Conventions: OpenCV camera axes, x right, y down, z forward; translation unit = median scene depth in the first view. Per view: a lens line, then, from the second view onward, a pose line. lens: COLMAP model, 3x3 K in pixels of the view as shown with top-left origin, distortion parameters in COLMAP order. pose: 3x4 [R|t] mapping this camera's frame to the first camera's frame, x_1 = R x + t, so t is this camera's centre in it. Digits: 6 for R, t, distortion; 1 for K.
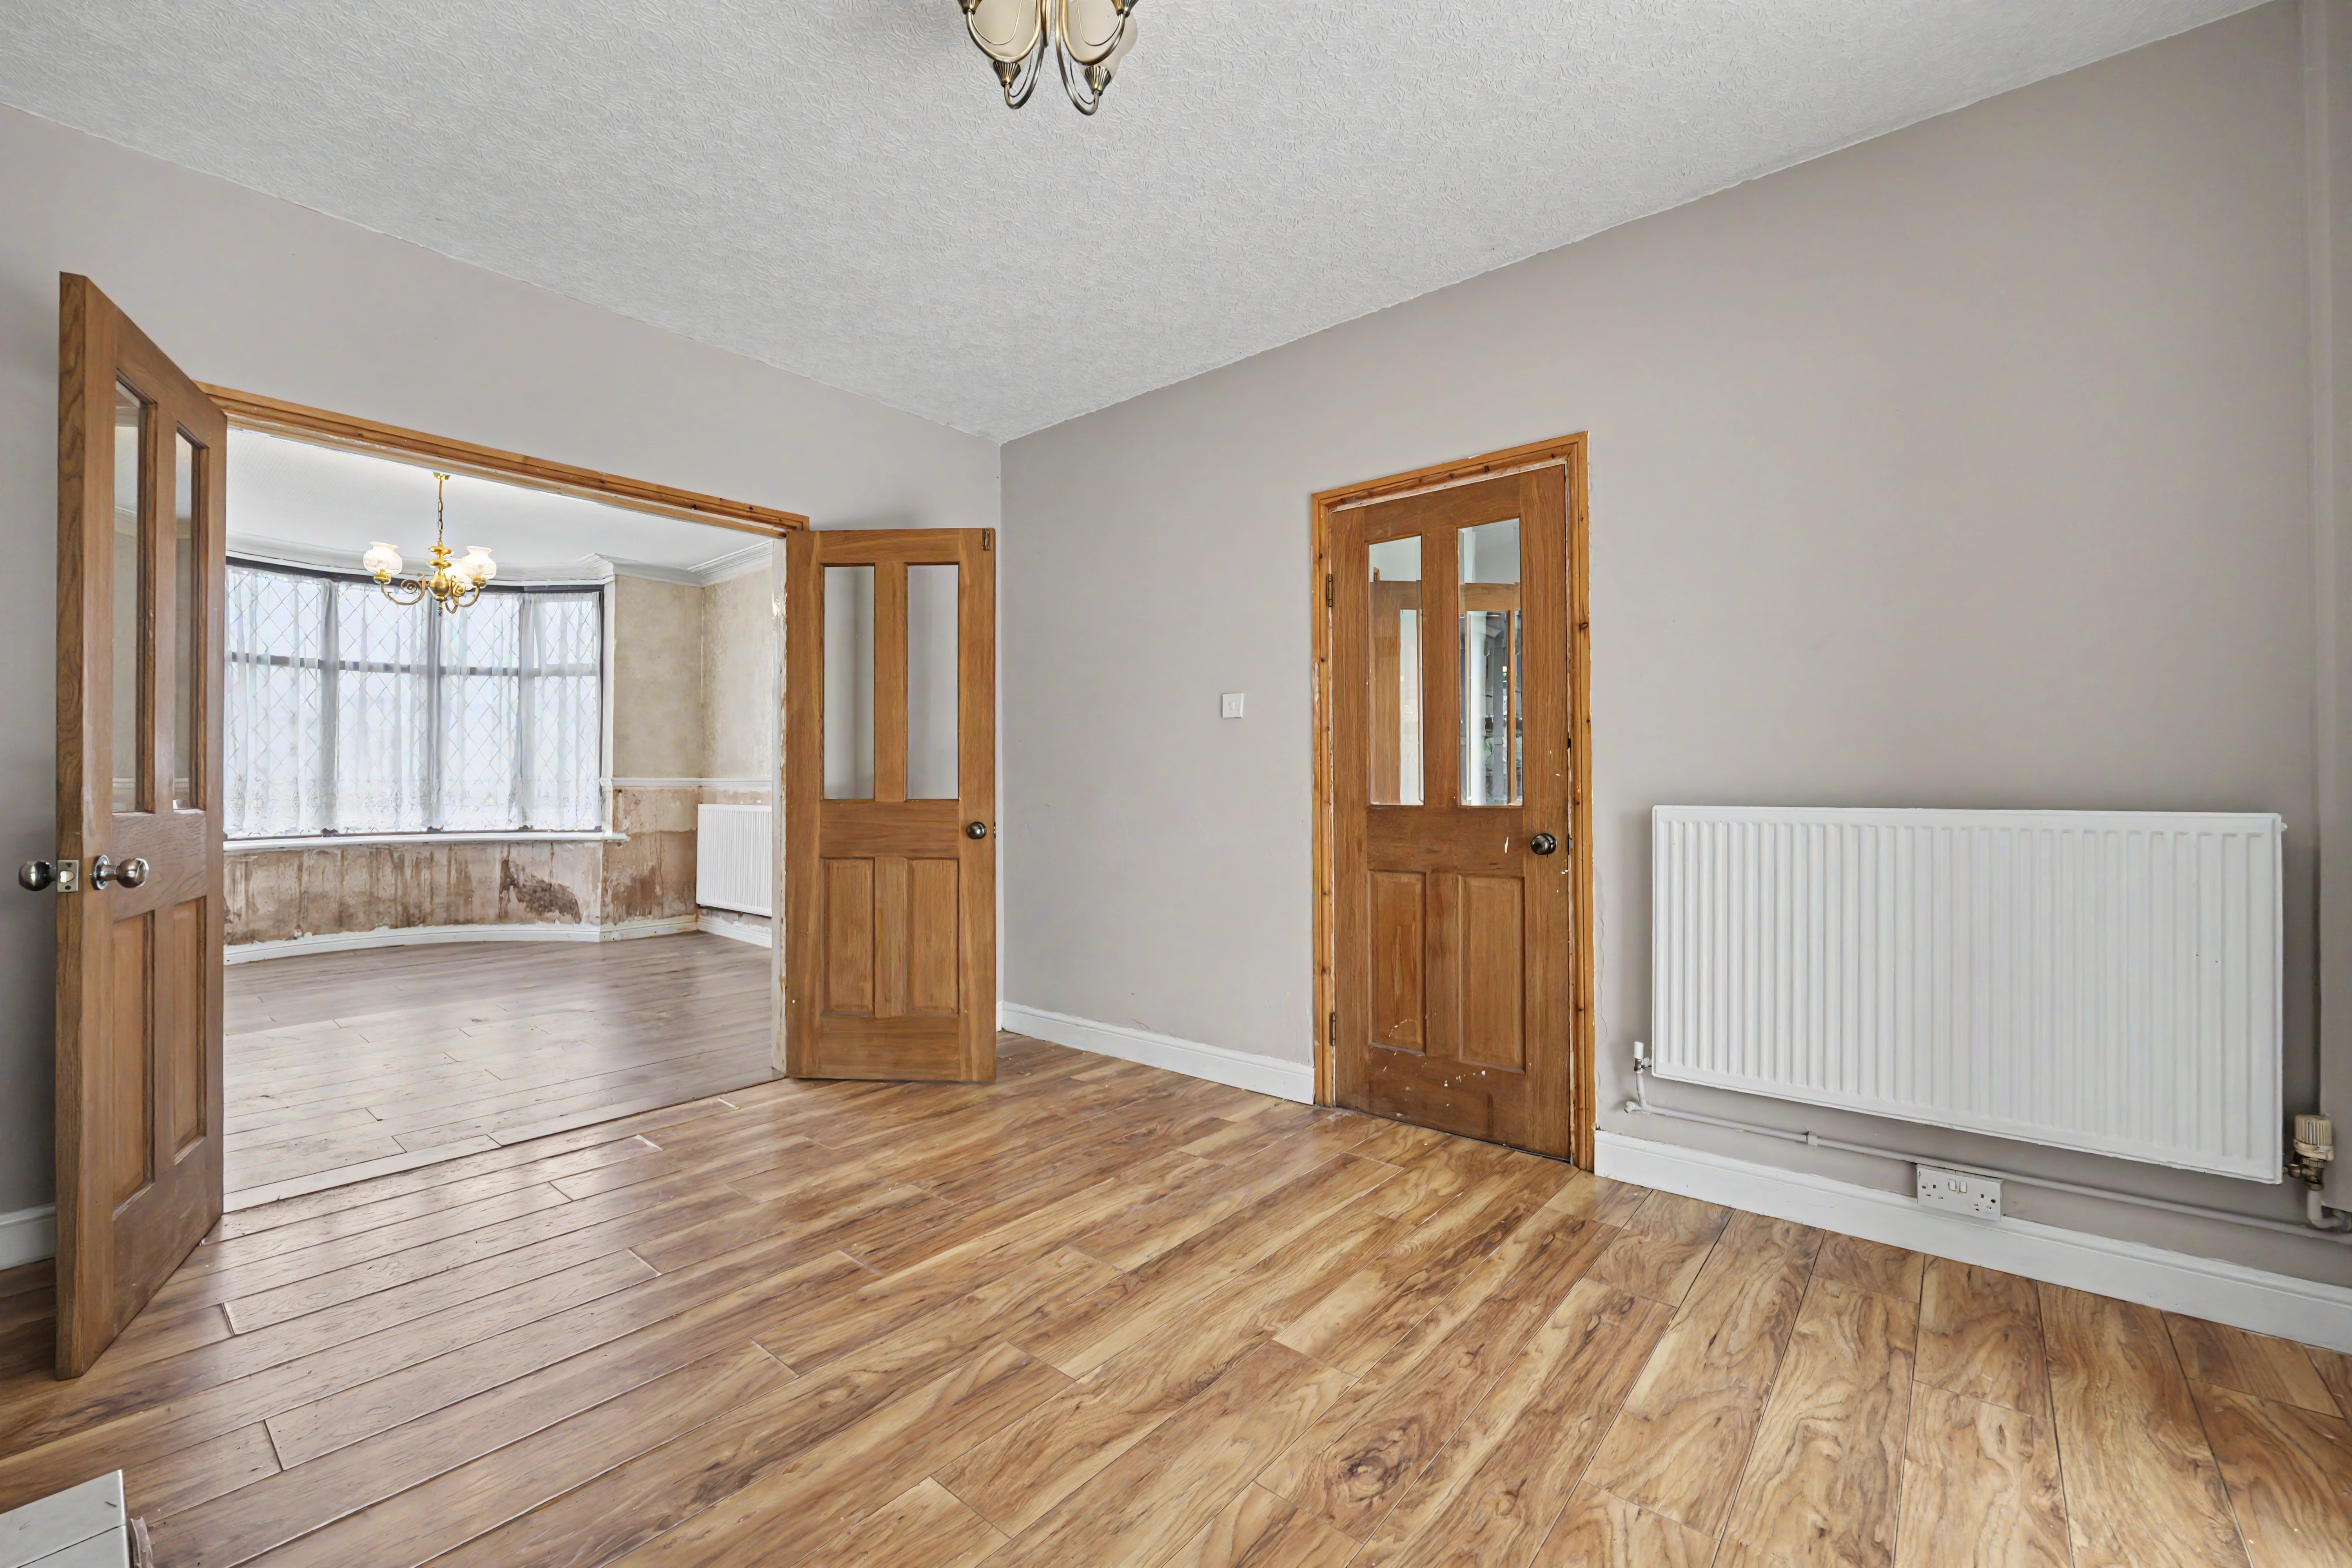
lens RADIAL K [[957.7, 0, 1178.4], [0, 957.7, 782.6], [0, 0, 1]] dist [-0.010371, 0.000540]
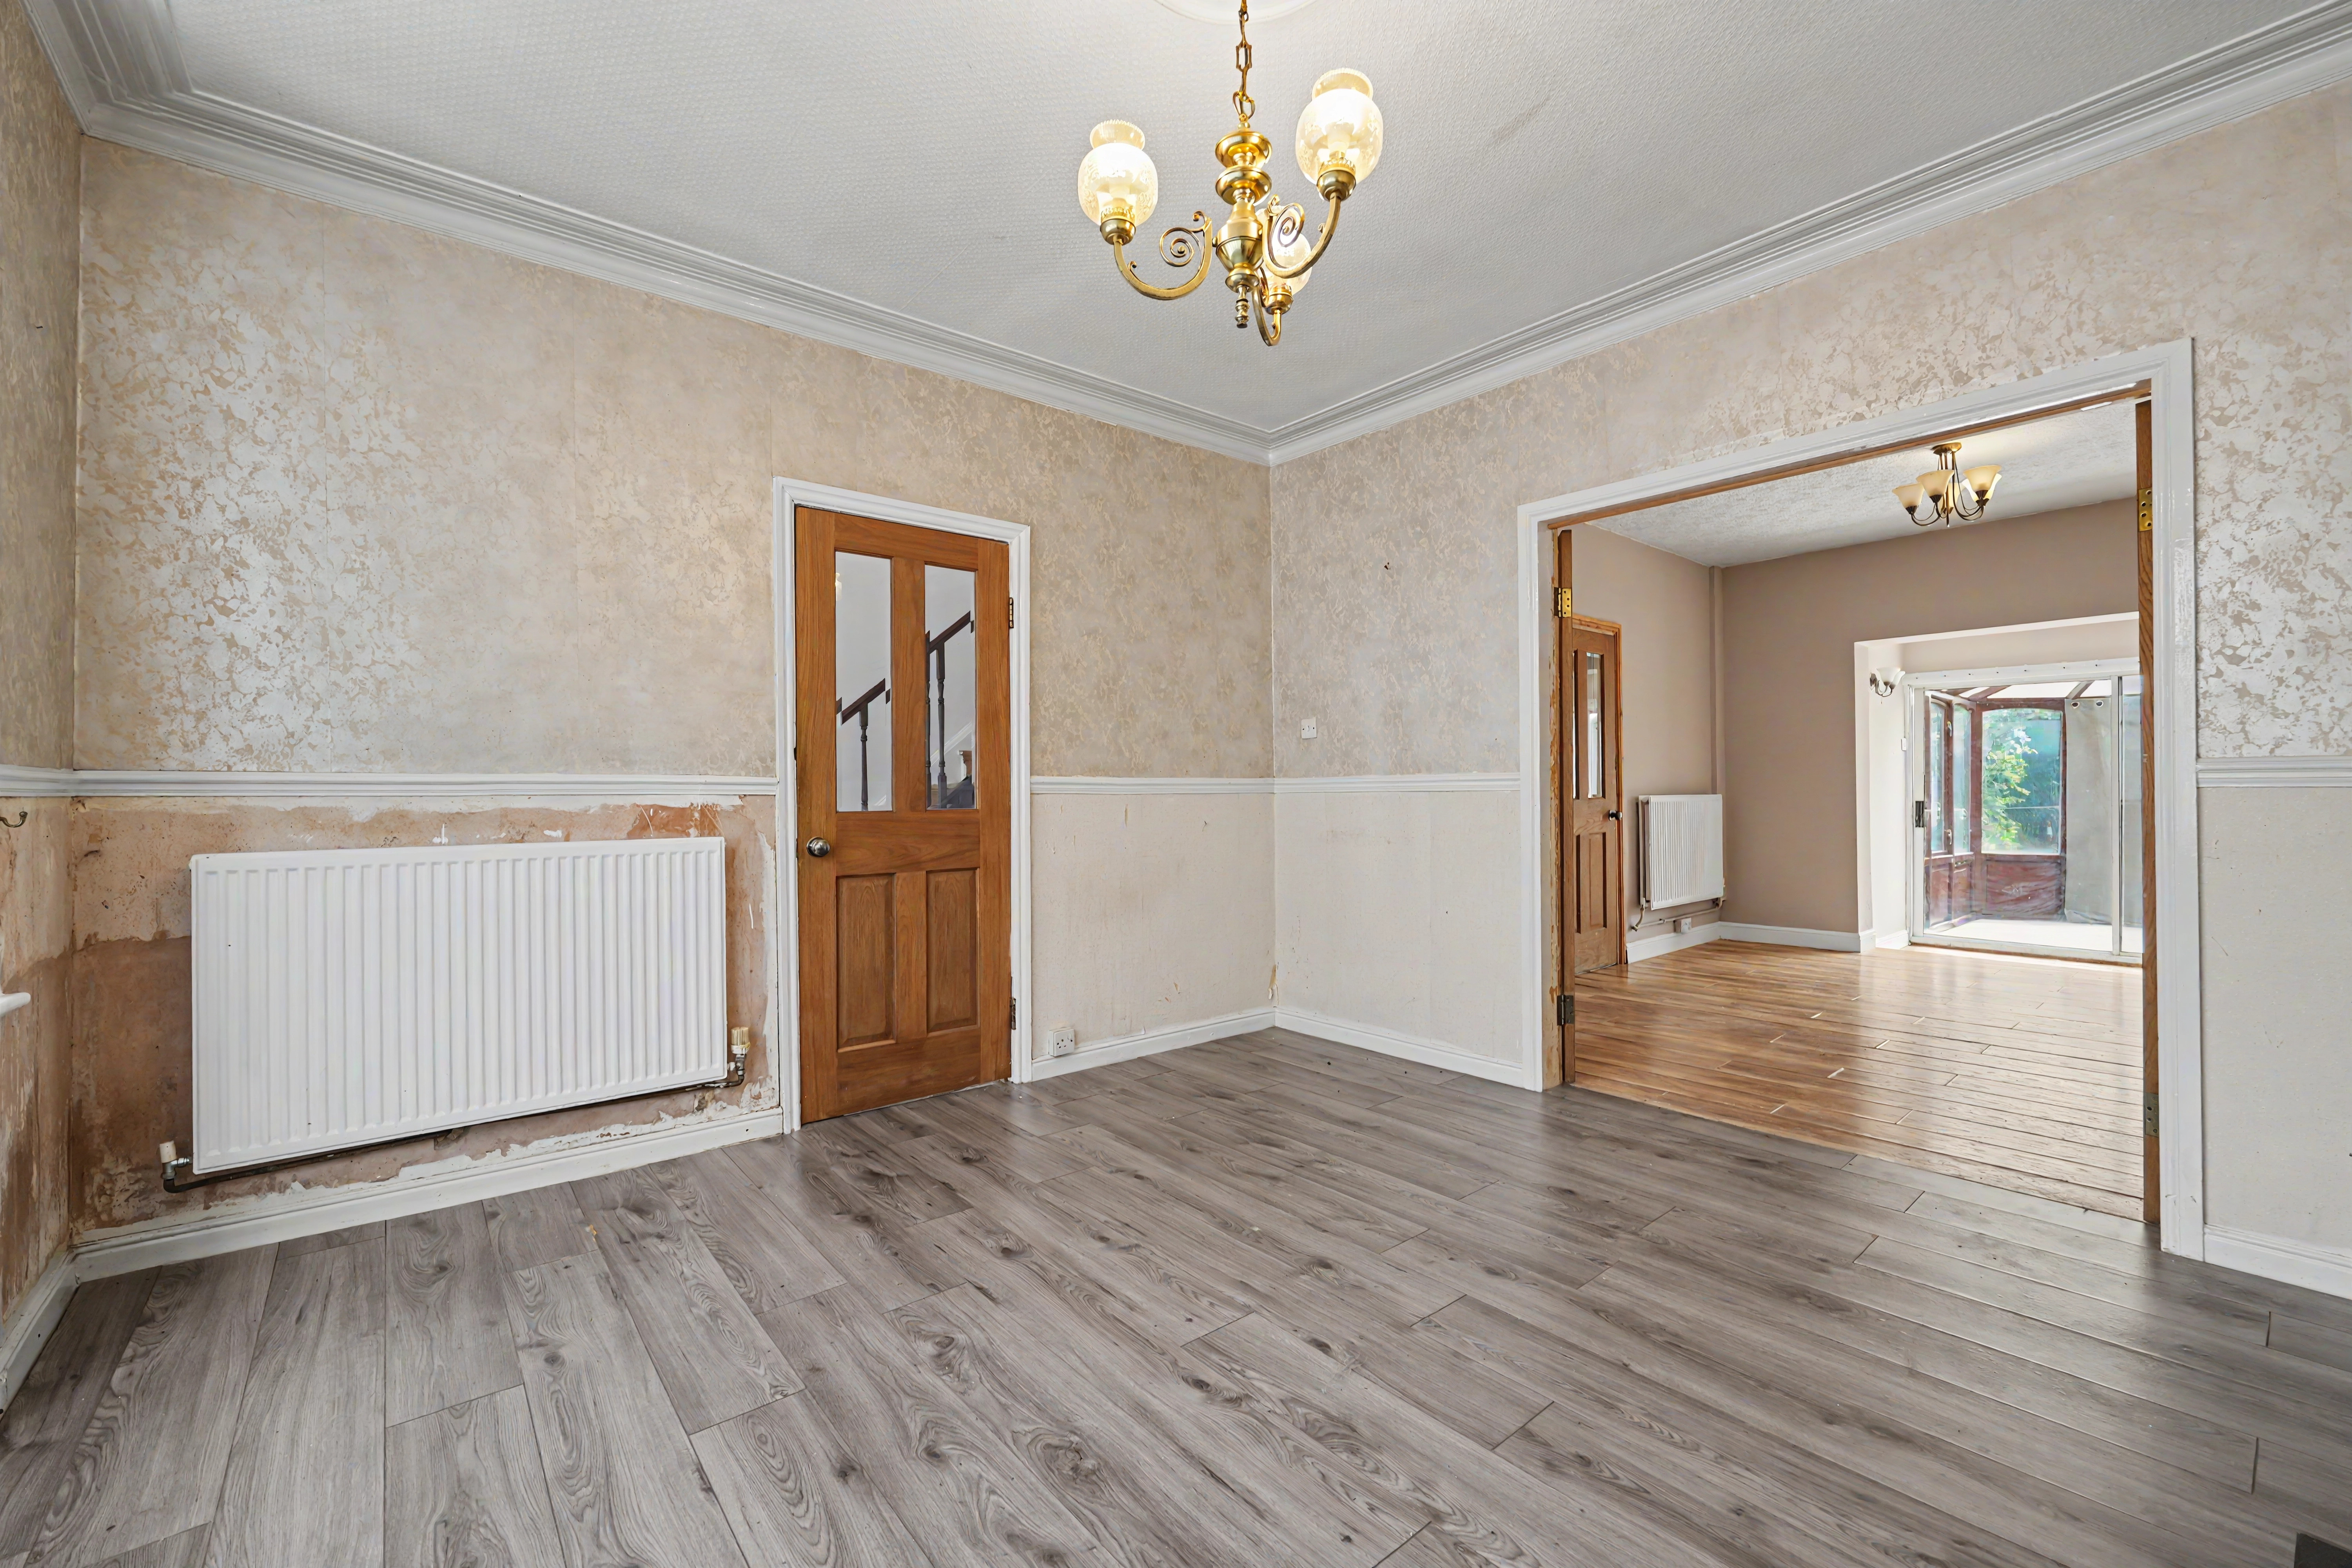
lens RADIAL K [[957.7, 0, 1175.5], [0, 957.7, 785.3], [0, 0, 1]] dist [-0.010371, 0.000540]
pose [[0.186800, 0.003526, 0.982392, -0.844356], [0.004208, 0.999982, -0.004389, 0.002379], [-0.982389, 0.004954, 0.186782, 0.704636]]
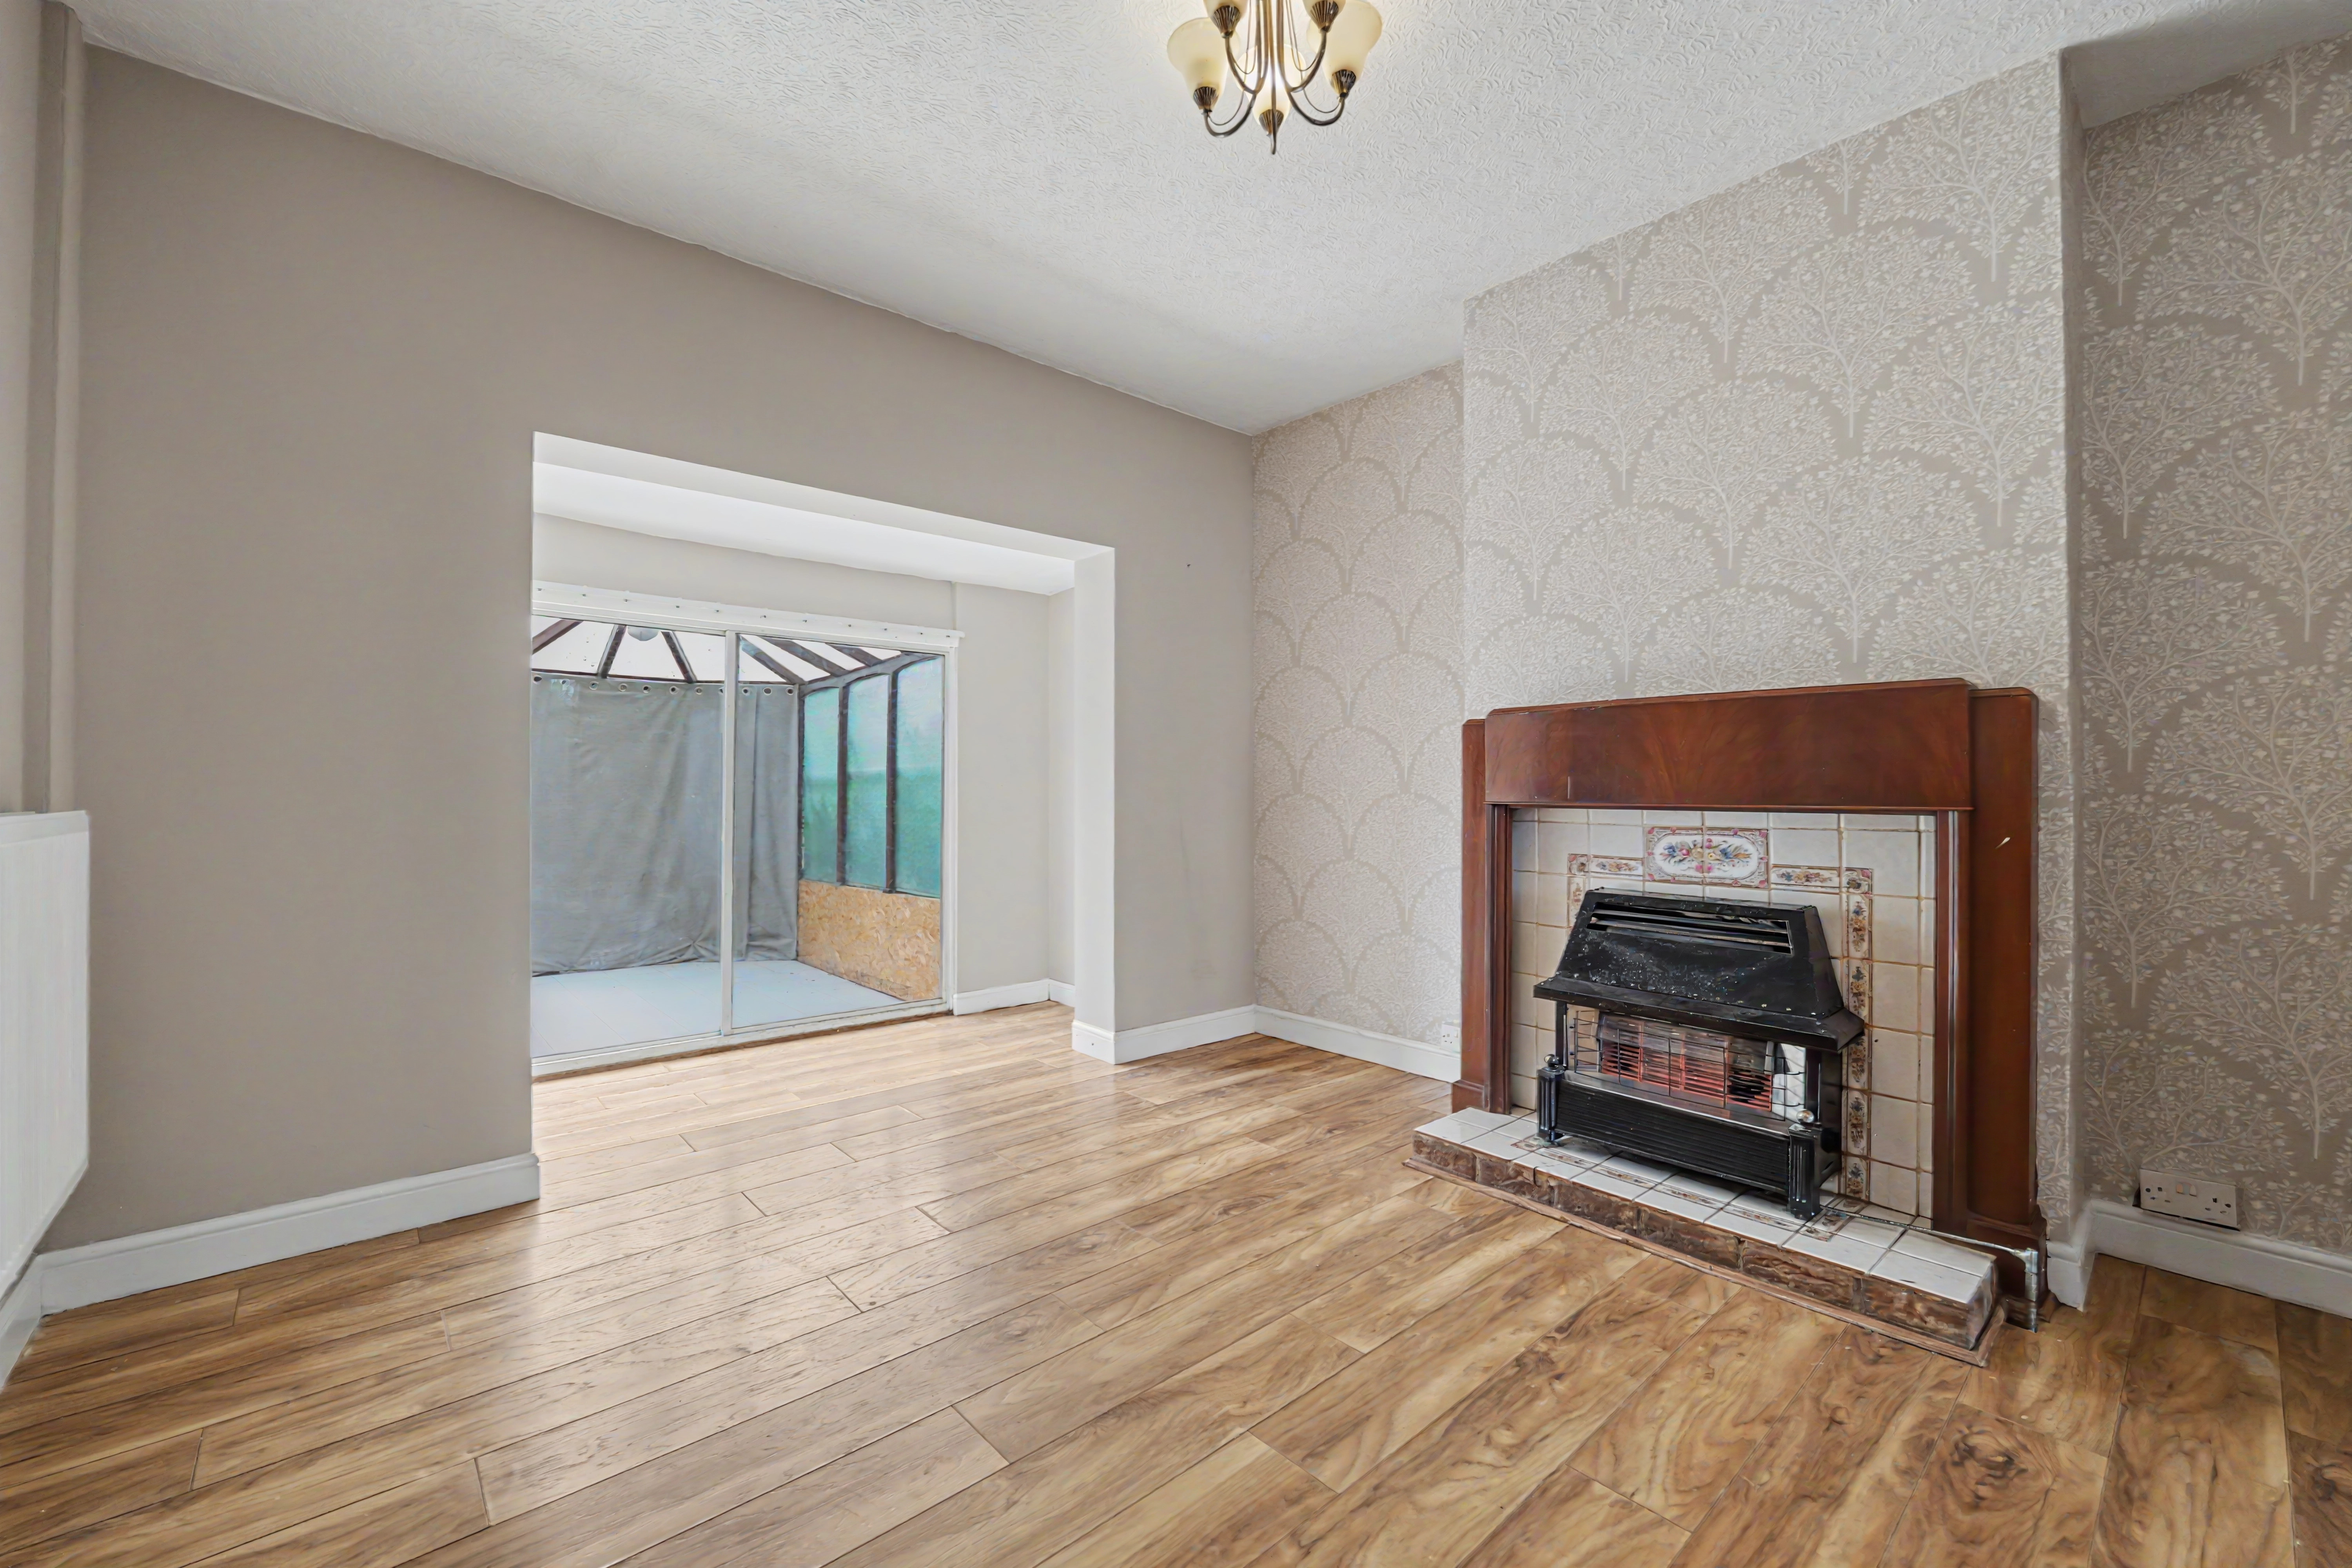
lens RADIAL K [[957.7, 0, 1182.5], [0, 957.7, 778.2], [0, 0, 1]] dist [-0.010371, 0.000540]
pose [[-0.988493, 0.000386, 0.151269, -0.052368], [-0.002193, 0.999855, -0.016882, 0.003450], [-0.151254, -0.017020, -0.988348, 0.548250]]
